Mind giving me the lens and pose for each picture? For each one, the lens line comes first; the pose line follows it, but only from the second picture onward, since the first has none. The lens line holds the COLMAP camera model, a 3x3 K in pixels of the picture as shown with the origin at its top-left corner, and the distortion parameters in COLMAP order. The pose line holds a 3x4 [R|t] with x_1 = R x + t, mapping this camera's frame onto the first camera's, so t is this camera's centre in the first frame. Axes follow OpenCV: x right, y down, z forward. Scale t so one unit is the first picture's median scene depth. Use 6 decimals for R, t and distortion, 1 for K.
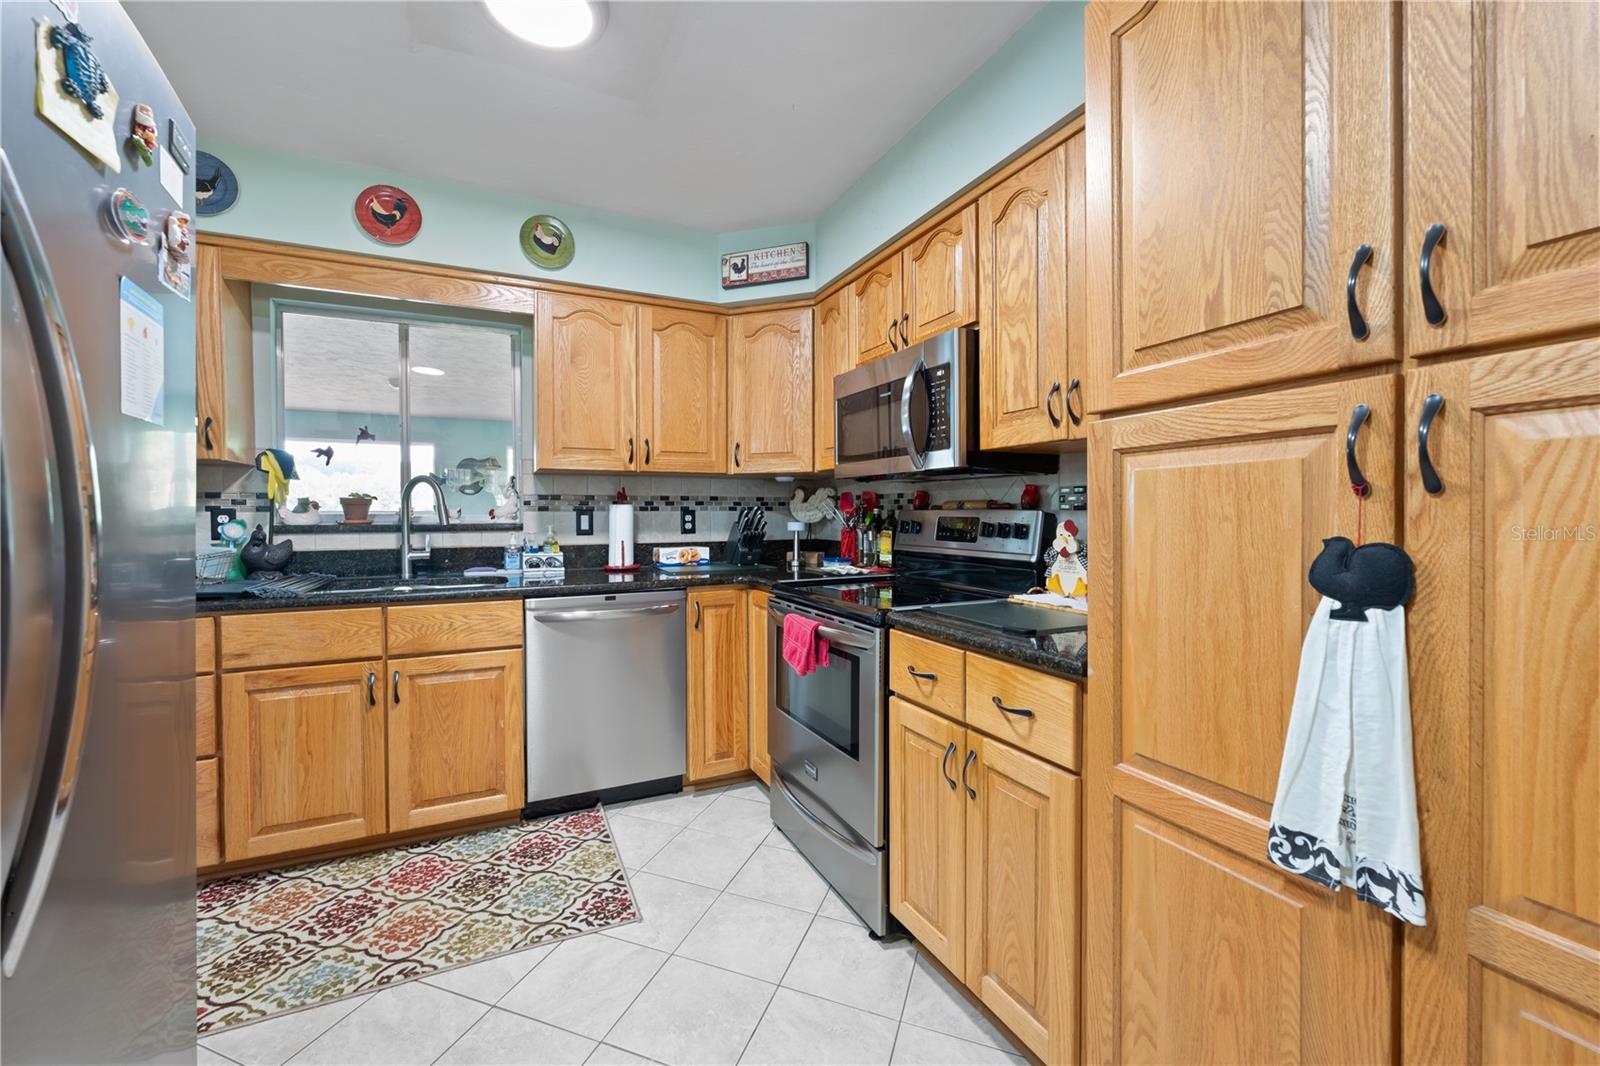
lens RADIAL K [[648.3, 0, 802.4], [0, 648.3, 519.7], [0, 0, 1]] dist [-0.001782, 0.000336]
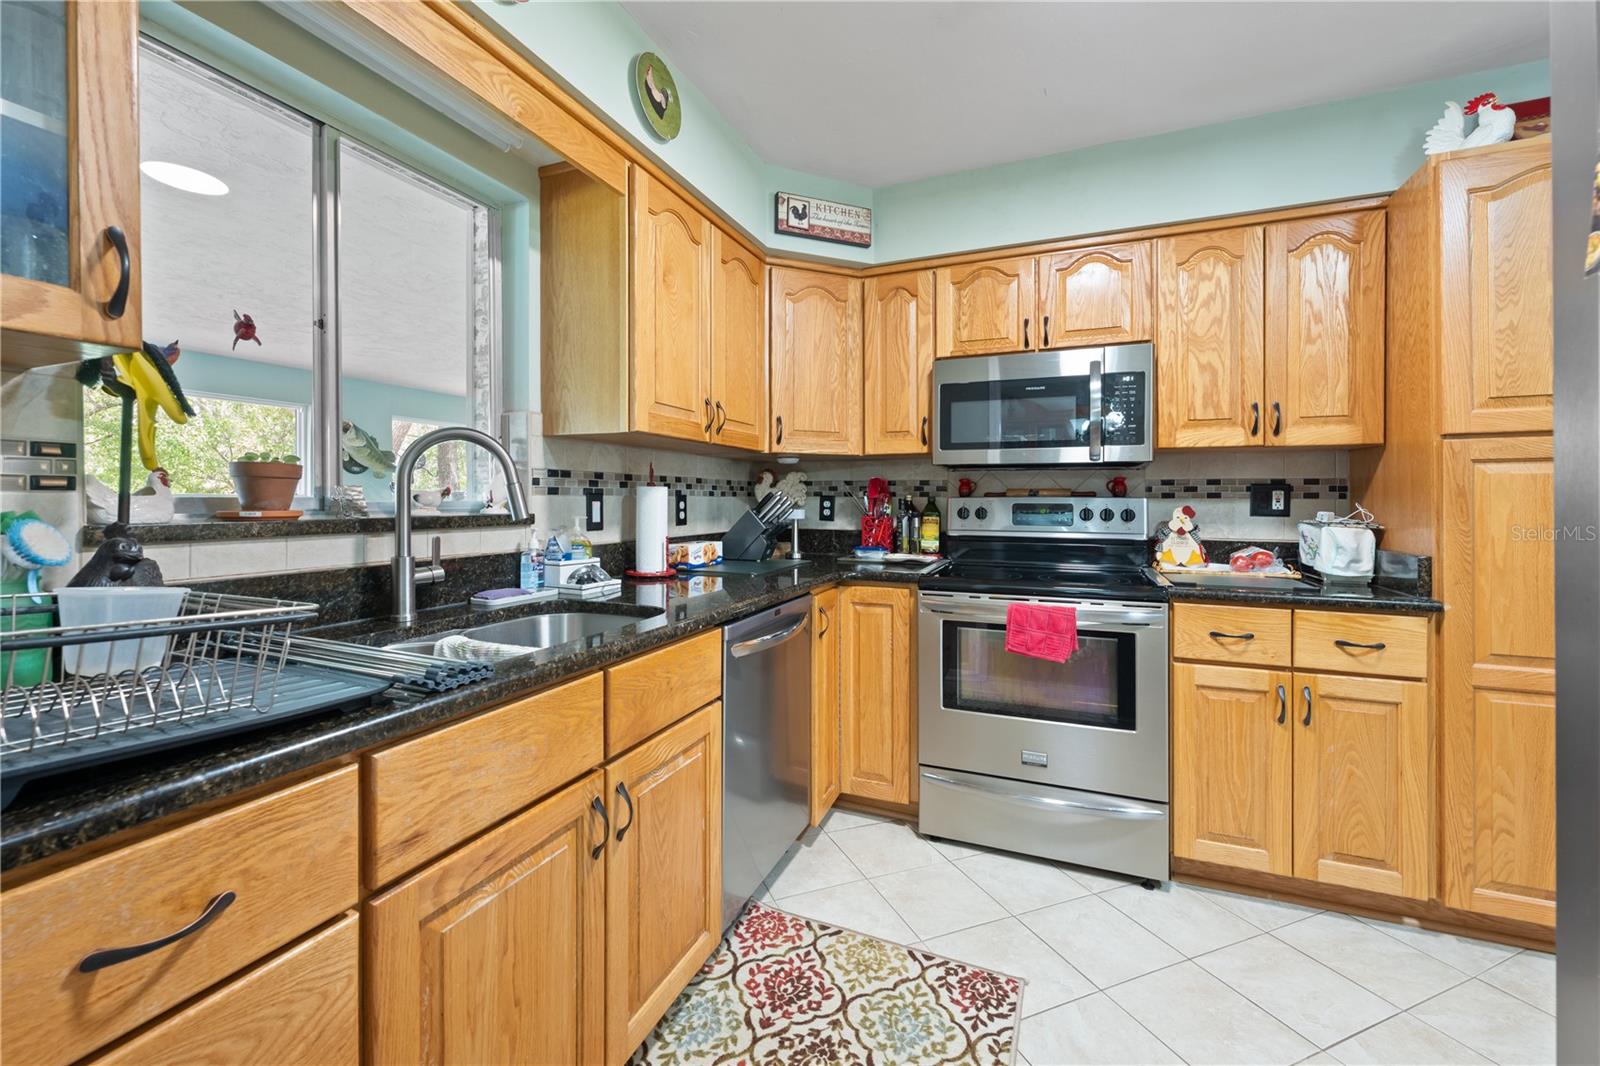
lens RADIAL K [[648.3, 0, 808.8], [0, 648.3, 498.1], [0, 0, 1]] dist [-0.001782, 0.000336]
pose [[0.736904, 0.006102, 0.675970, -0.844339], [0.002873, 0.999922, -0.012158, -0.001377], [-0.675991, 0.010902, 0.736829, 0.460407]]
